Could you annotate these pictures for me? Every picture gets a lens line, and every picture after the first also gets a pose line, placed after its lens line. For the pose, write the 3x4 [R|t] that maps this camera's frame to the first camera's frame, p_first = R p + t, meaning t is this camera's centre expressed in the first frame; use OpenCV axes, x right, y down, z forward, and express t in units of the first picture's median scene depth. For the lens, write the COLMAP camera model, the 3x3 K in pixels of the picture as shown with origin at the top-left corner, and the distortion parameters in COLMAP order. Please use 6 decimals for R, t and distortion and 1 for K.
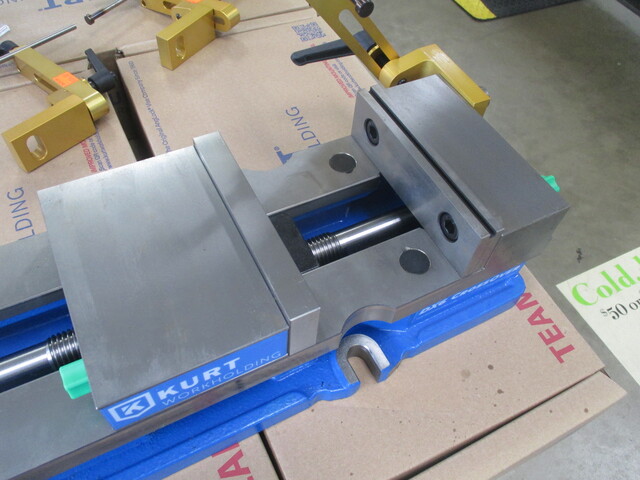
lens RADIAL K [[533.7, 0, 319.4], [0, 533.7, 238.2], [0, 0, 1]] dist [-0.012233, -0.011524]
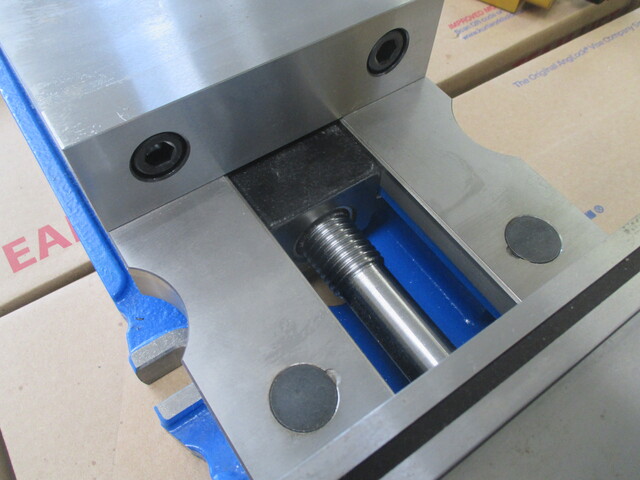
lens RADIAL K [[533.7, 0, 321.3], [0, 533.7, 241.3], [0, 0, 1]] dist [-0.012233, -0.011524]
pose [[0.136655, 0.805277, -0.576935, 0.284001], [-0.810500, 0.425751, 0.402277, -0.172802], [0.569575, 0.412633, 0.710858, 0.540170]]
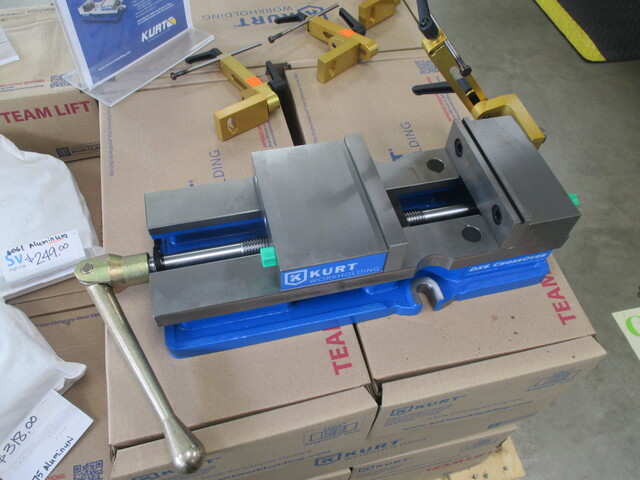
lens RADIAL K [[533.7, 0, 322.9], [0, 533.7, 239.4], [0, 0, 1]] dist [-0.012233, -0.011524]
pose [[0.975026, 0.170613, -0.142180, -0.015815], [-0.171665, 0.985143, 0.004925, 0.105440], [0.140908, 0.019605, 0.989829, -0.496500]]
